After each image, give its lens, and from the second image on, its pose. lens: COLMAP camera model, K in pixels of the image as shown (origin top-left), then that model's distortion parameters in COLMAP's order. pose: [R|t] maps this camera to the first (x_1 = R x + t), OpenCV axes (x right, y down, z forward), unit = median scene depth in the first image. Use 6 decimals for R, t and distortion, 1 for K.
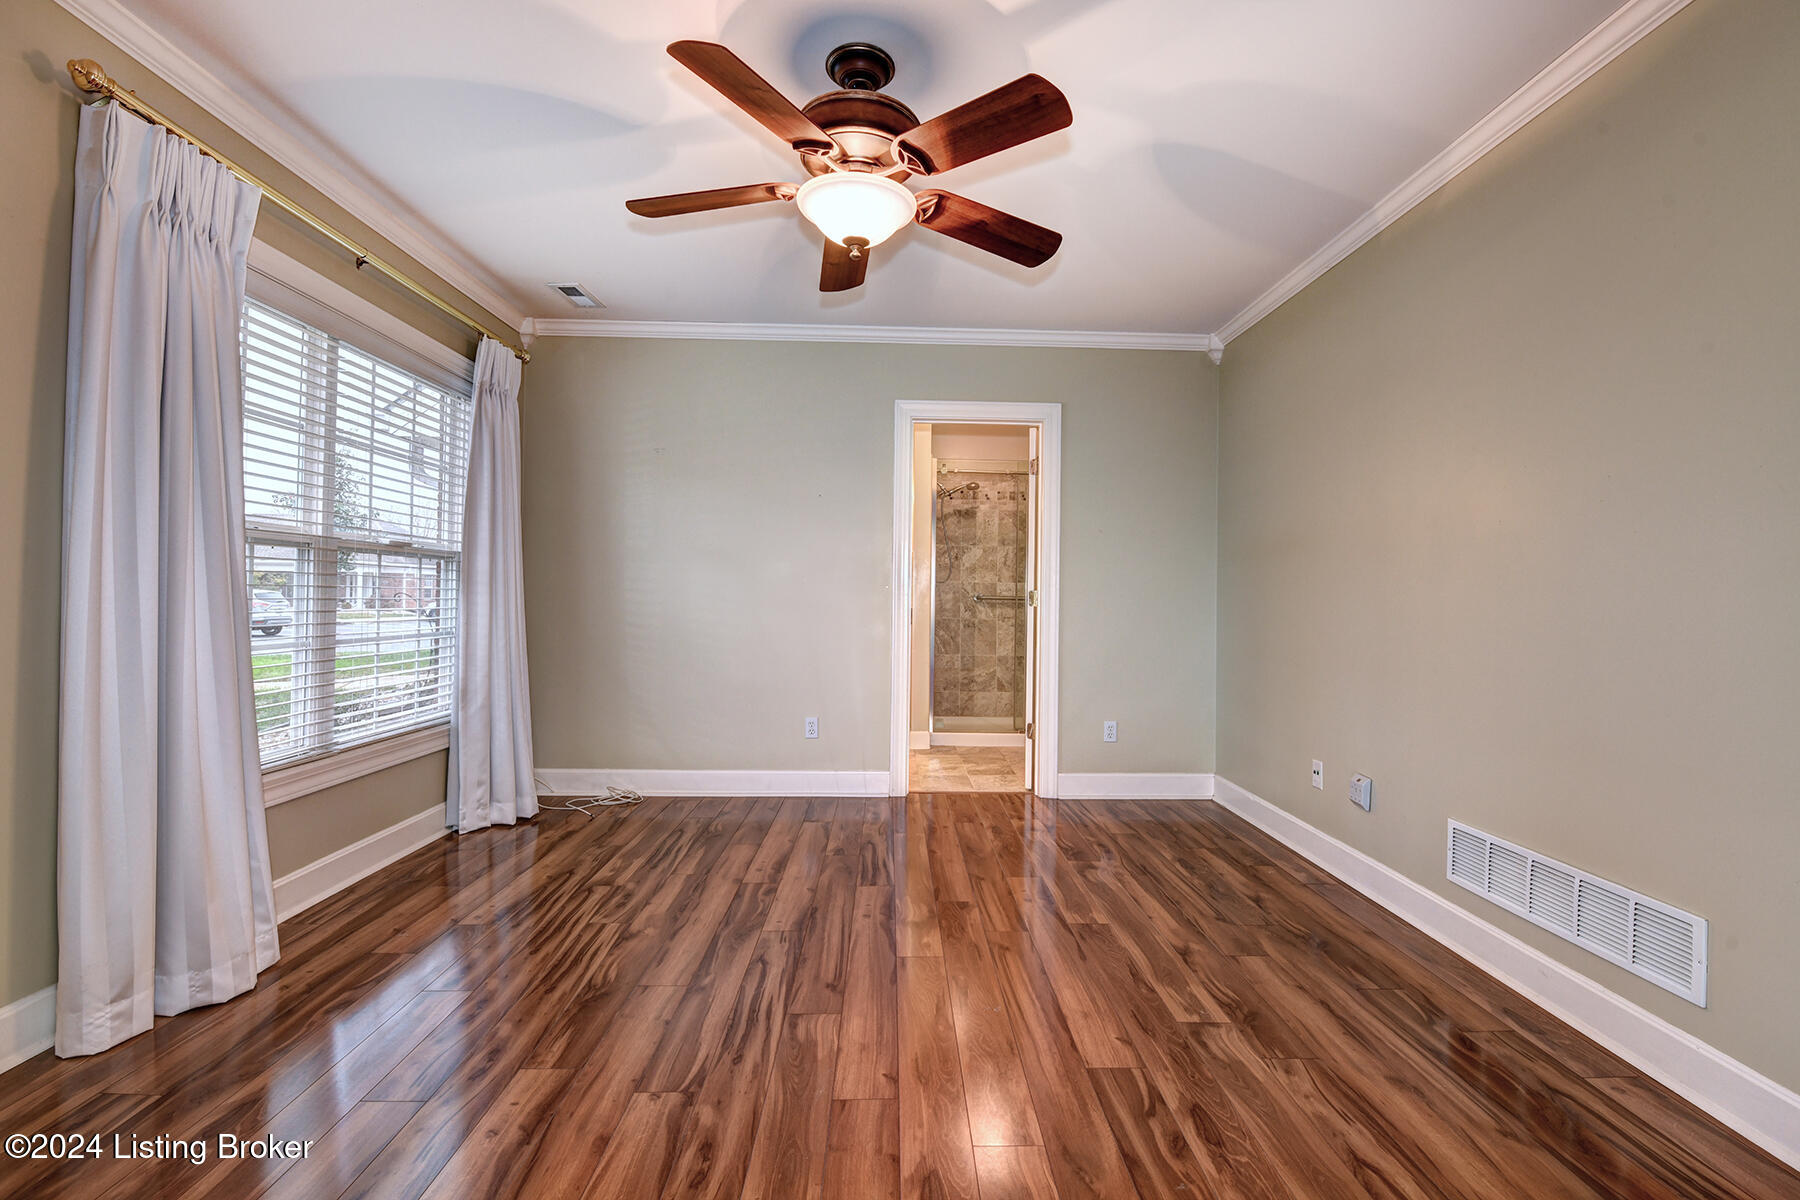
lens RADIAL K [[800.5, 0, 898.1], [0, 800.5, 600.3], [0, 0, 1]] dist [0.000973, -0.009773]
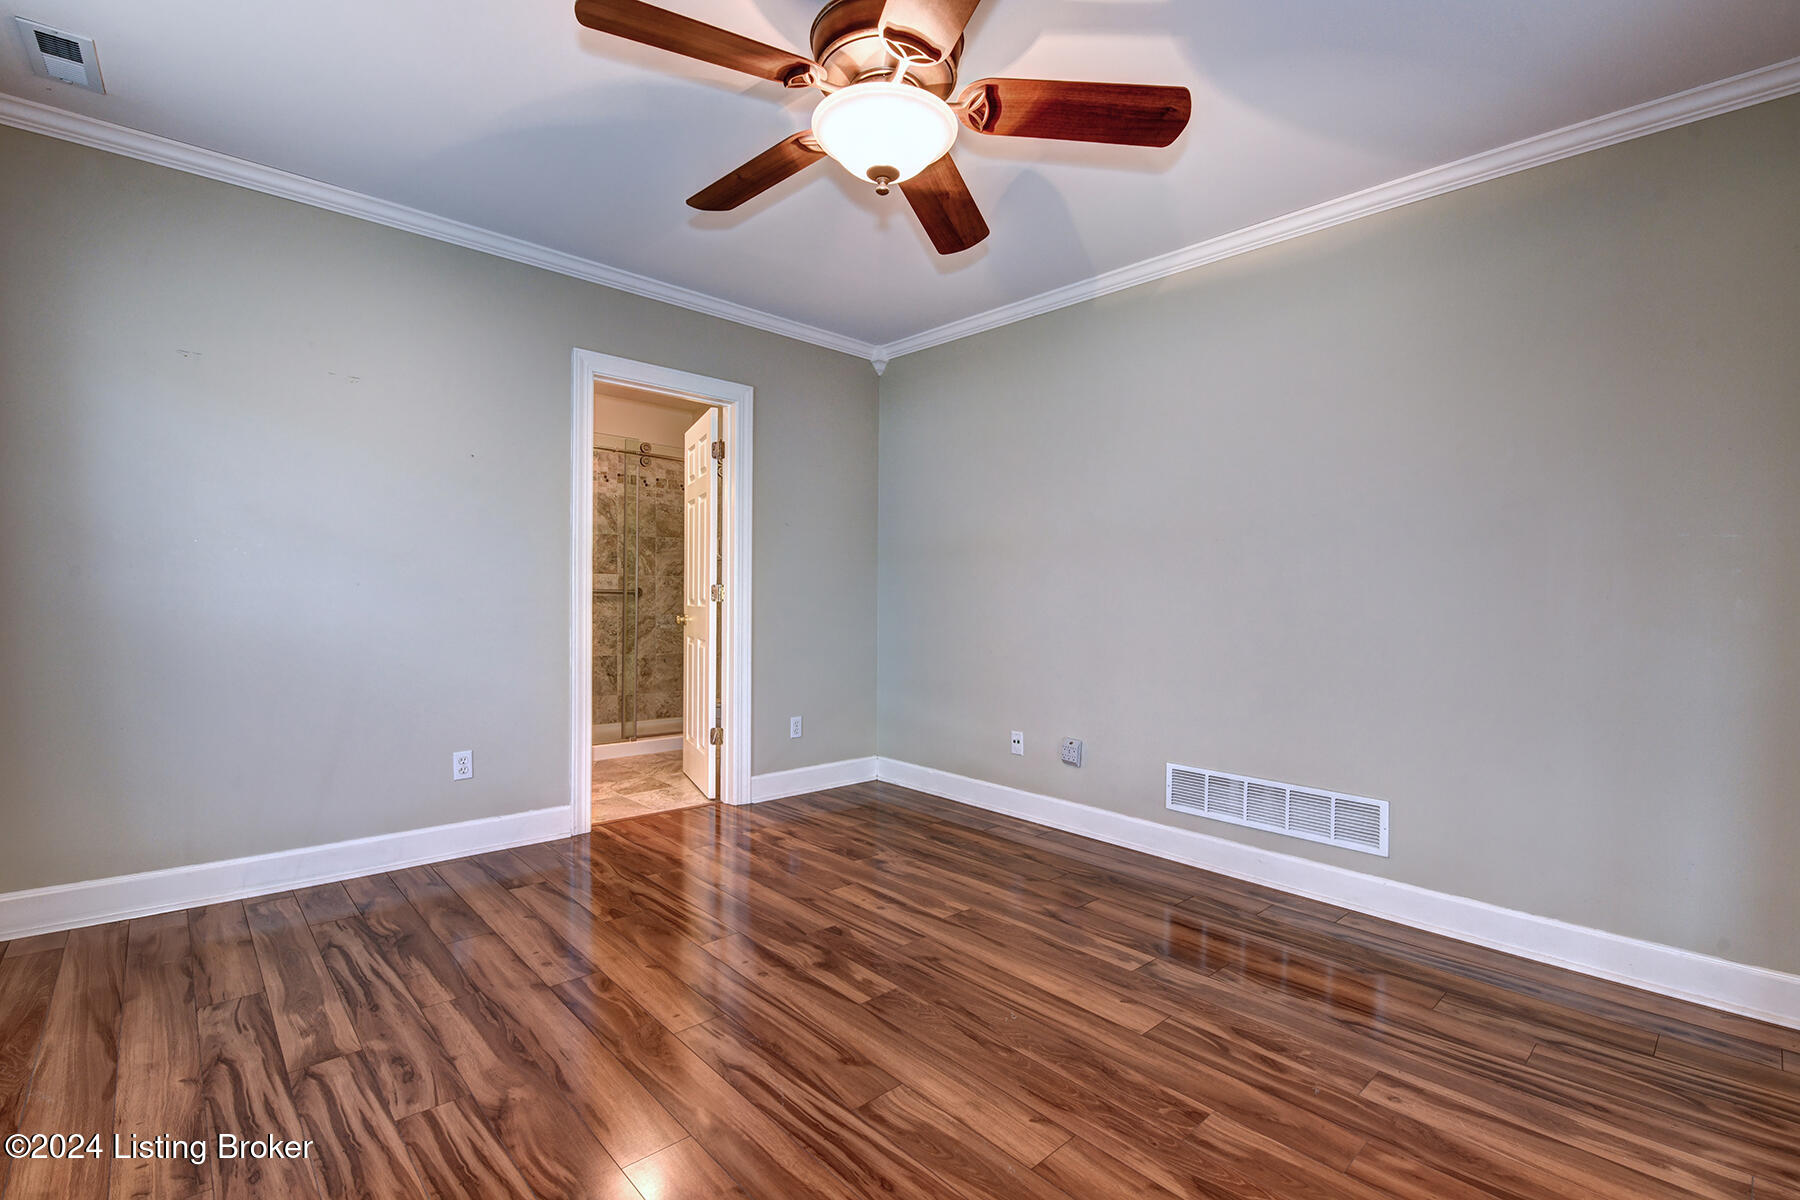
lens RADIAL K [[800.5, 0, 897.9], [0, 800.5, 612.7], [0, 0, 1]] dist [0.000973, -0.009773]
pose [[0.752563, -0.014656, 0.658357, -0.421925], [-0.003931, 0.999635, 0.026747, -0.007991], [-0.658508, -0.022716, 0.752231, 0.245327]]
